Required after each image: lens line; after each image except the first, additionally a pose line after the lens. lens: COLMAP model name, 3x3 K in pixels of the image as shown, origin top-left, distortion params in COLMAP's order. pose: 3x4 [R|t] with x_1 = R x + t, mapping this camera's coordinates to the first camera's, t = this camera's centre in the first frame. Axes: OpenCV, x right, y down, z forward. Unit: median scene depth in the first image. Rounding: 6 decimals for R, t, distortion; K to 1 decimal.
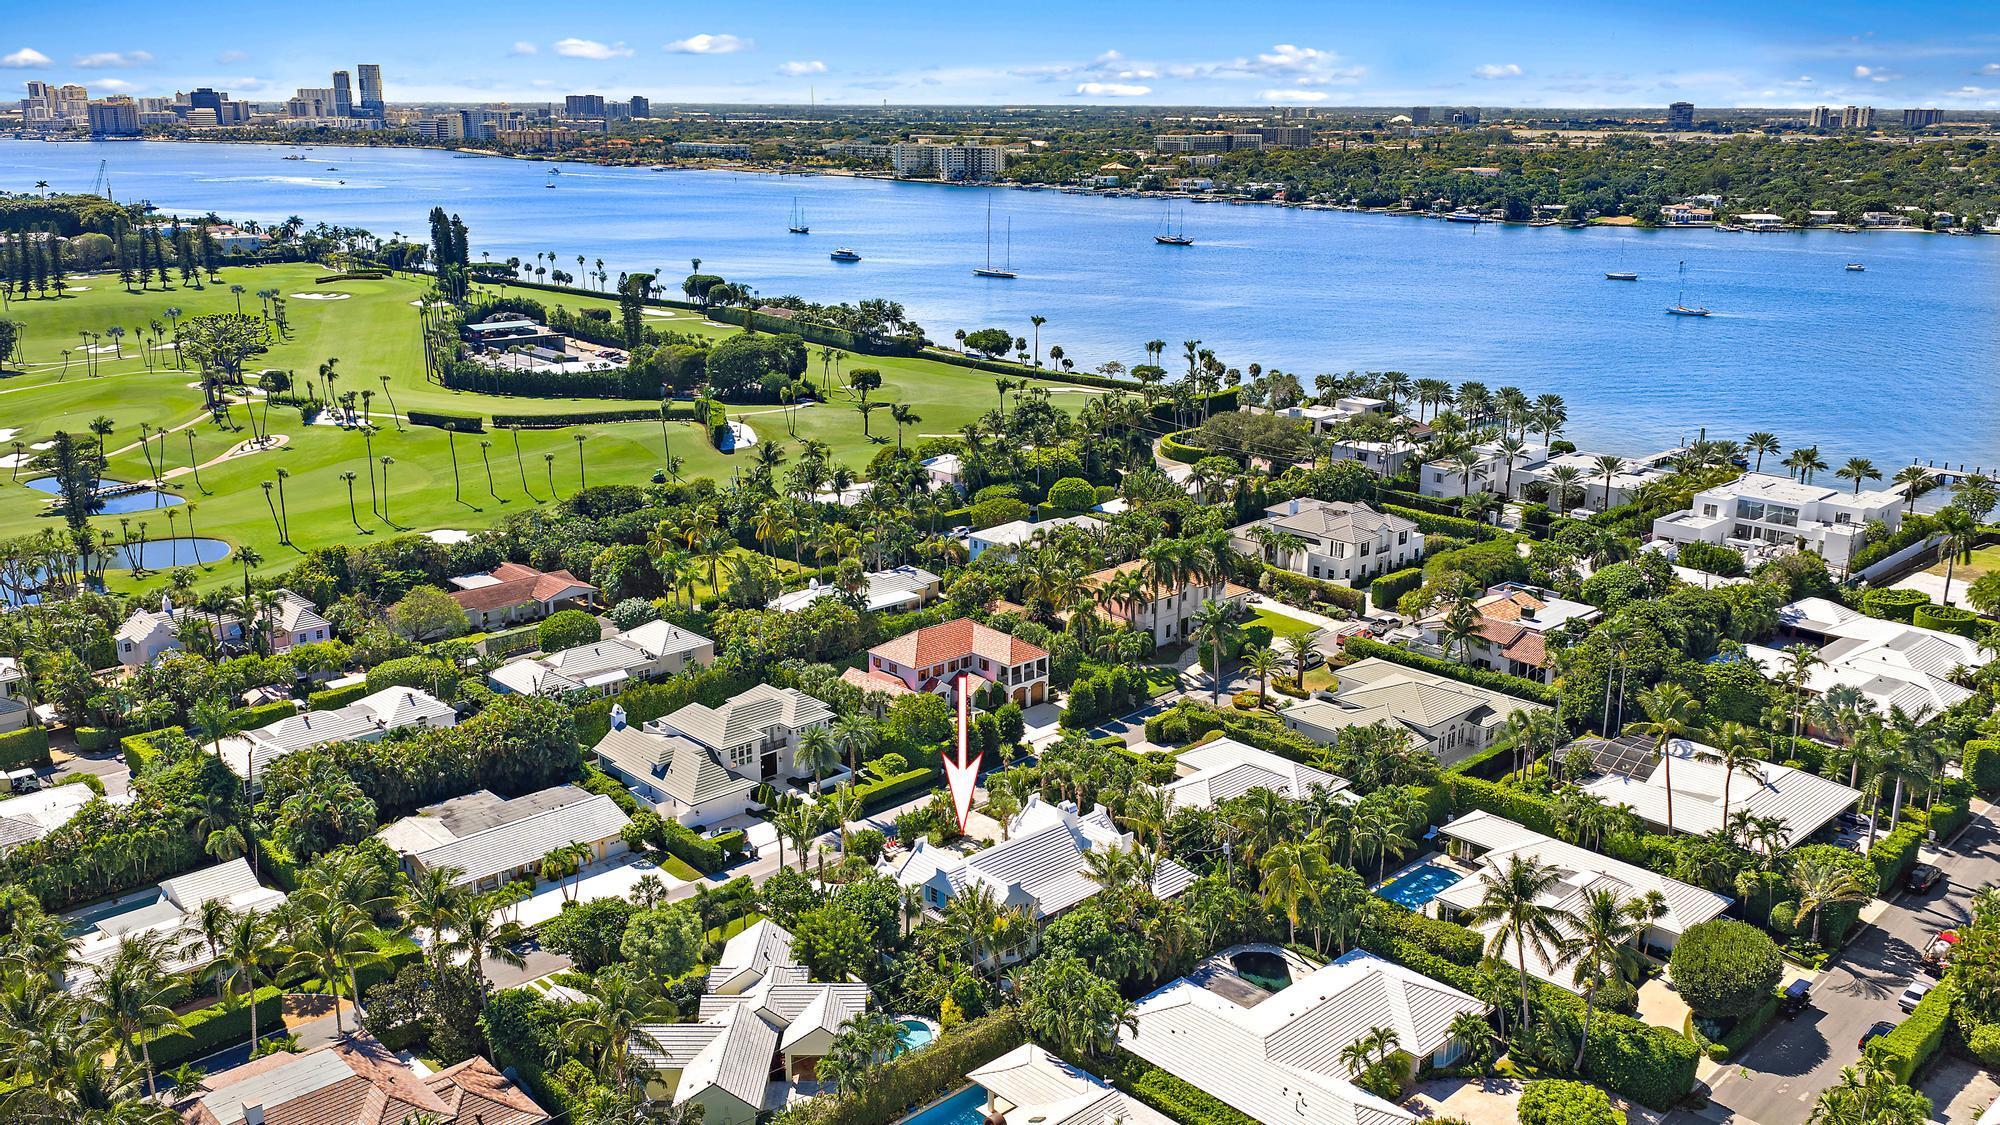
lens RADIAL K [[1644.6, 0, 998.3], [0, 1644.6, 560.8], [0, 0, 1]] dist [0.001866, -0.016267]
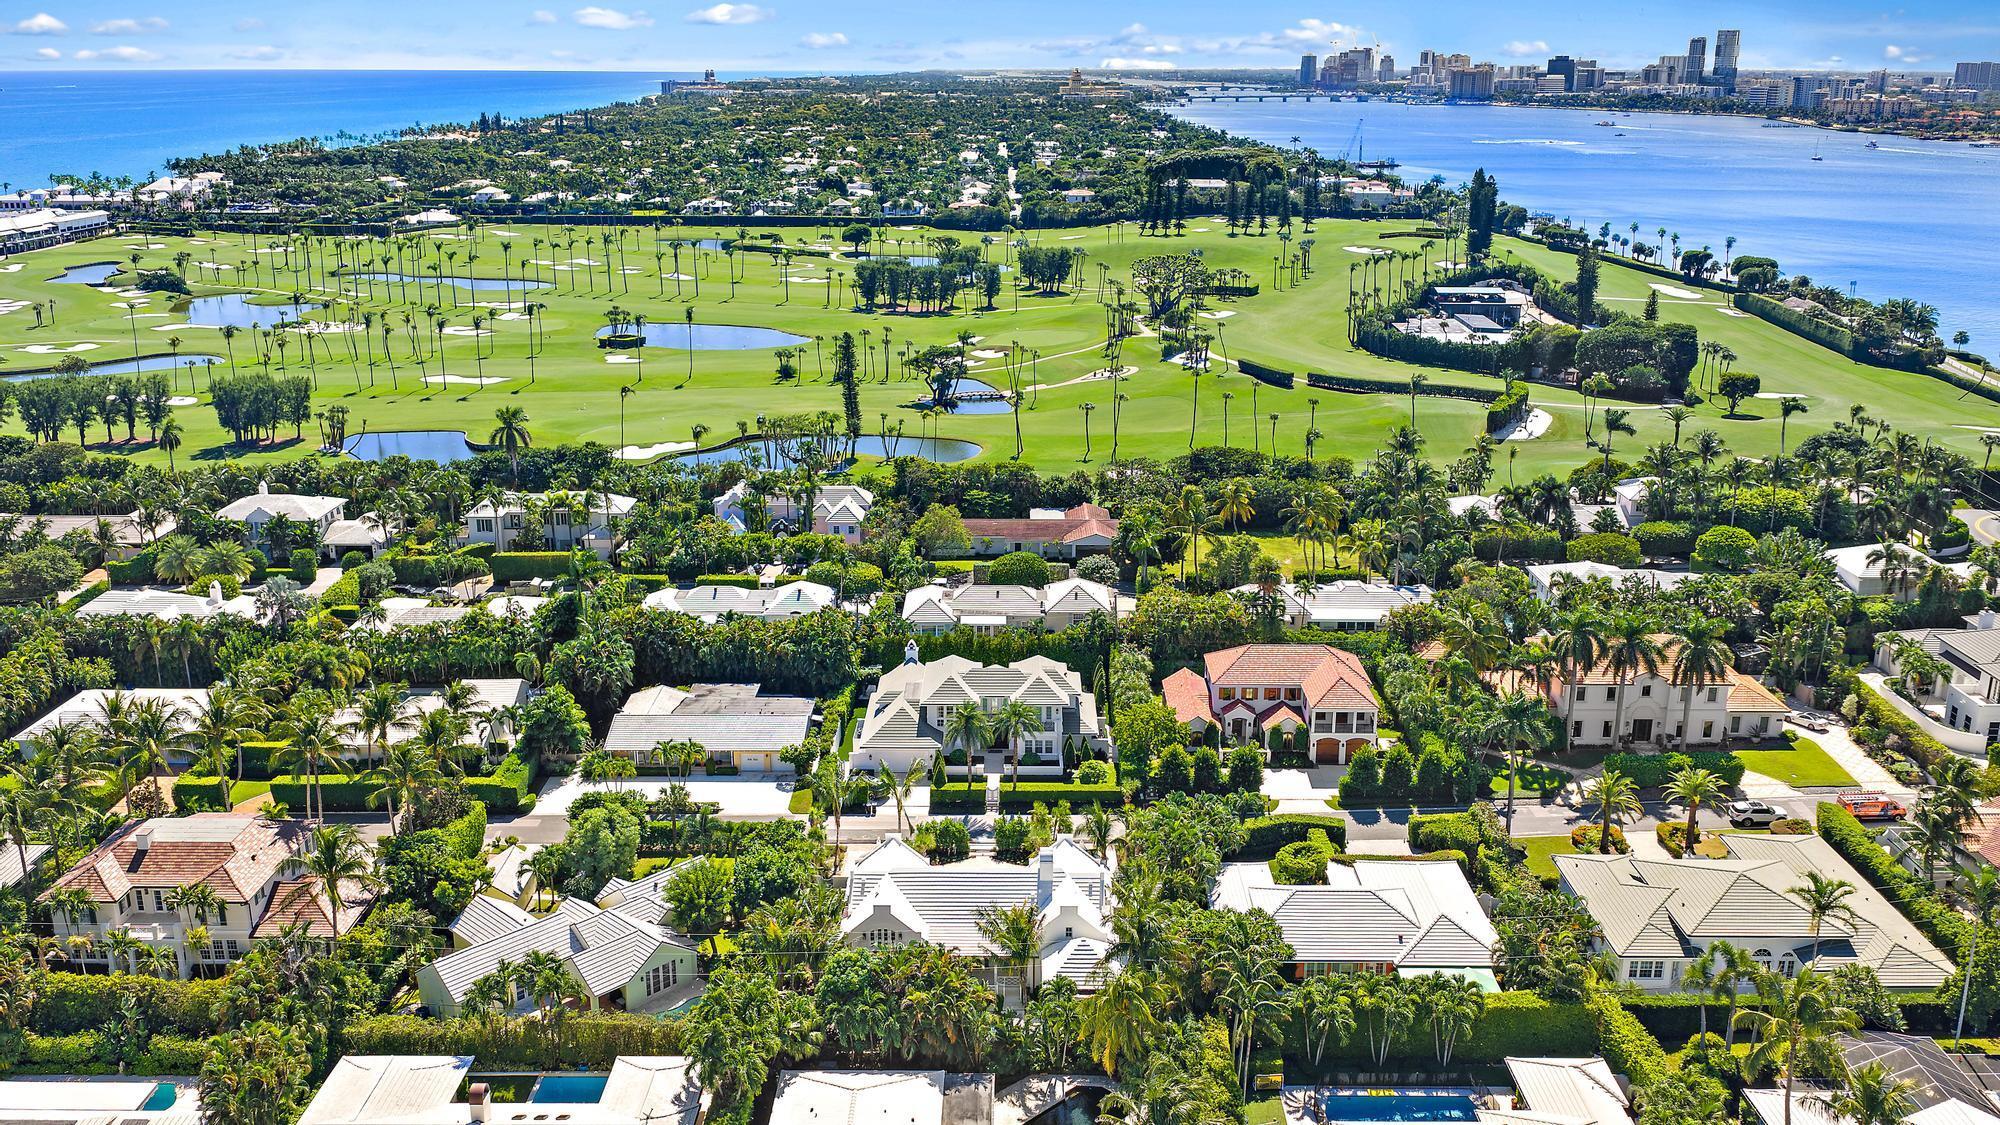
lens RADIAL K [[1644.6, 0, 998.8], [0, 1644.6, 564.4], [0, 0, 1]] dist [0.001866, -0.016267]
pose [[0.720166, 0.195673, -0.665637, 0.143471], [-0.182210, 0.979070, 0.090674, -0.018282], [0.669448, 0.055985, 0.740747, 0.085241]]
